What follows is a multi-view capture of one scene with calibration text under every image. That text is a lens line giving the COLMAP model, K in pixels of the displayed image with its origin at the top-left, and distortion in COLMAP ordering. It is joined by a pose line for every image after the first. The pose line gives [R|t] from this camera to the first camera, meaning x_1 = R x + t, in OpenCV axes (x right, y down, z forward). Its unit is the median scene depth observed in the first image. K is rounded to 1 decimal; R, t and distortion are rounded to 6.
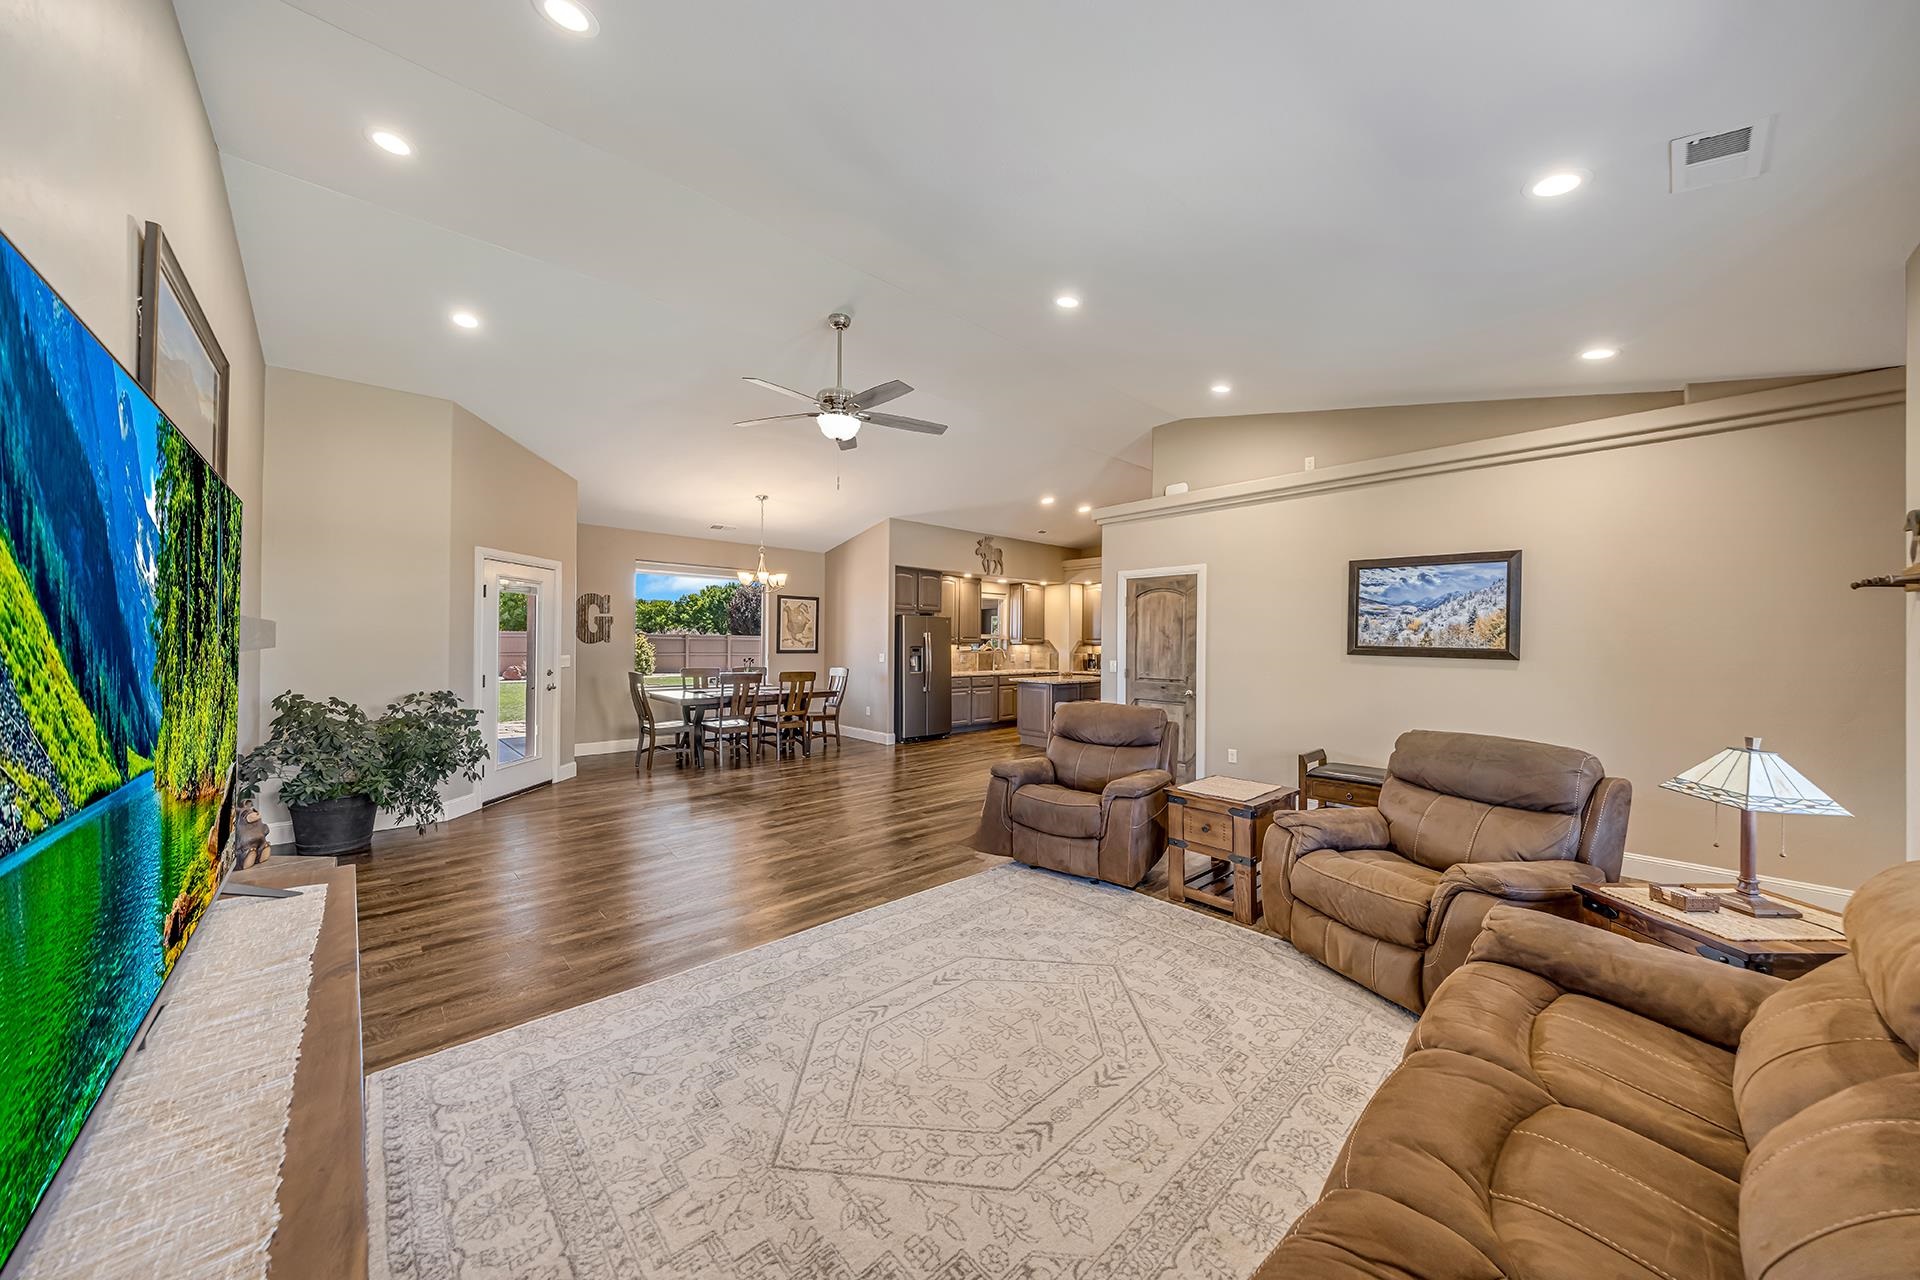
lens RADIAL K [[646.7, 0, 961.5], [0, 646.7, 637.3], [0, 0, 1]] dist [-0.002884, -0.000269]
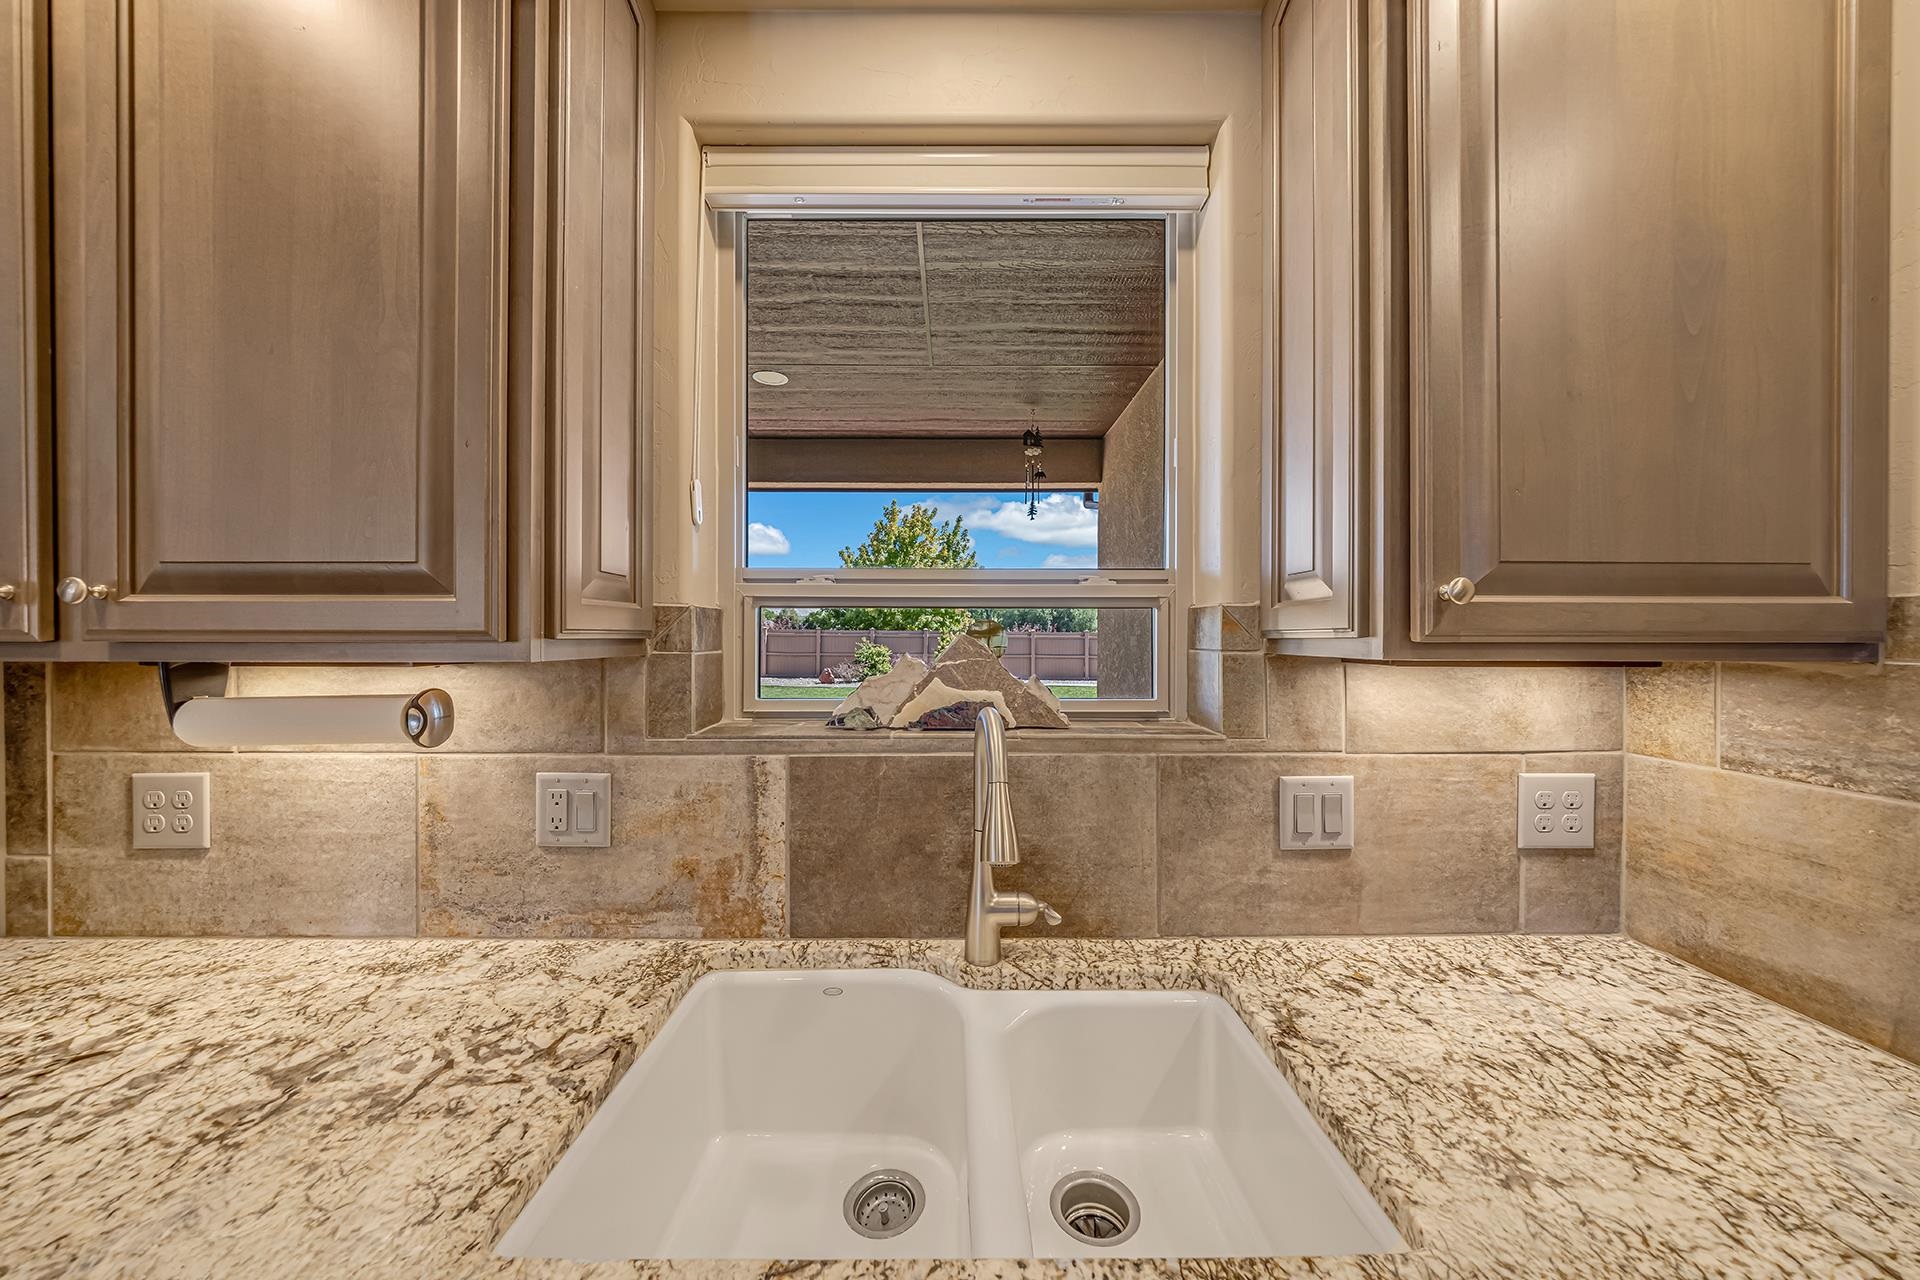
lens RADIAL K [[646.7, 0, 961.5], [0, 646.7, 637.3], [0, 0, 1]] dist [-0.002884, -0.000269]
pose [[0.732563, -0.008686, -0.680644, 0.104972], [0.010973, 0.999939, -0.000950, 0.007145], [0.680611, -0.006773, 0.732614, 0.903257]]
